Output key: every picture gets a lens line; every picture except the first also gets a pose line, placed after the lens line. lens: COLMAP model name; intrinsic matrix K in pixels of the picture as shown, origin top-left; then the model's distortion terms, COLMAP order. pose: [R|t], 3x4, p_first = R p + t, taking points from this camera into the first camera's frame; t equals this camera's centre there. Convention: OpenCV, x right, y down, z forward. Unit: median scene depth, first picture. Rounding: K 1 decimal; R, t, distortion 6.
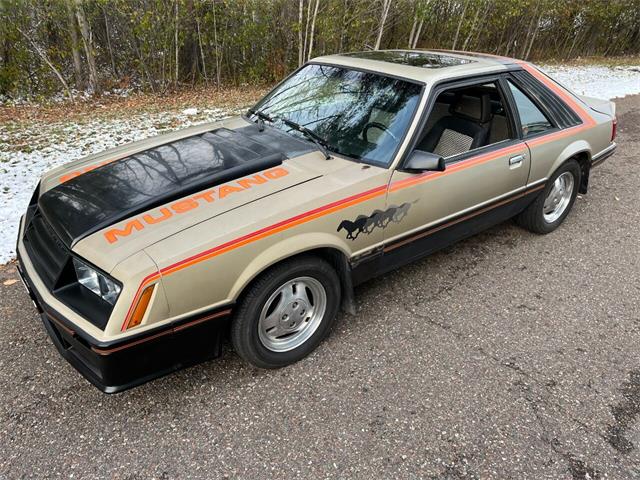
lens RADIAL K [[486.0, 0, 320.0], [0, 486.0, 240.0], [0, 0, 1]] dist [0.078978, -0.120540]
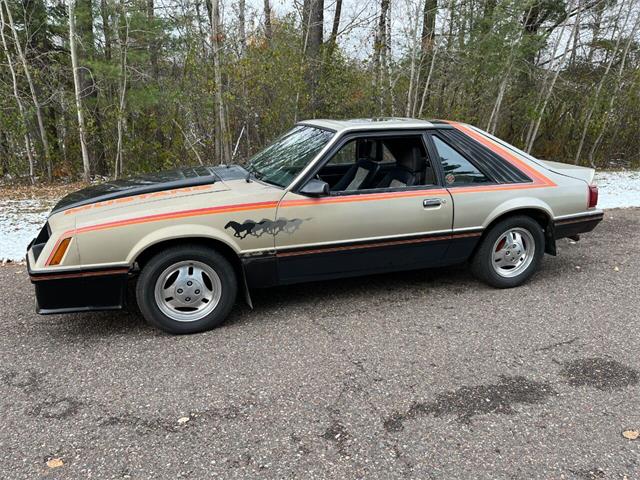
lens RADIAL K [[496.4, 0, 320.0], [0, 496.4, 240.0], [0, 0, 1]] dist [0.065703, -0.133983]
pose [[0.943663, 0.077940, -0.321598, 0.661795], [-0.142320, 0.972981, -0.181805, 0.203705], [0.298739, 0.217333, 0.929259, -0.139176]]
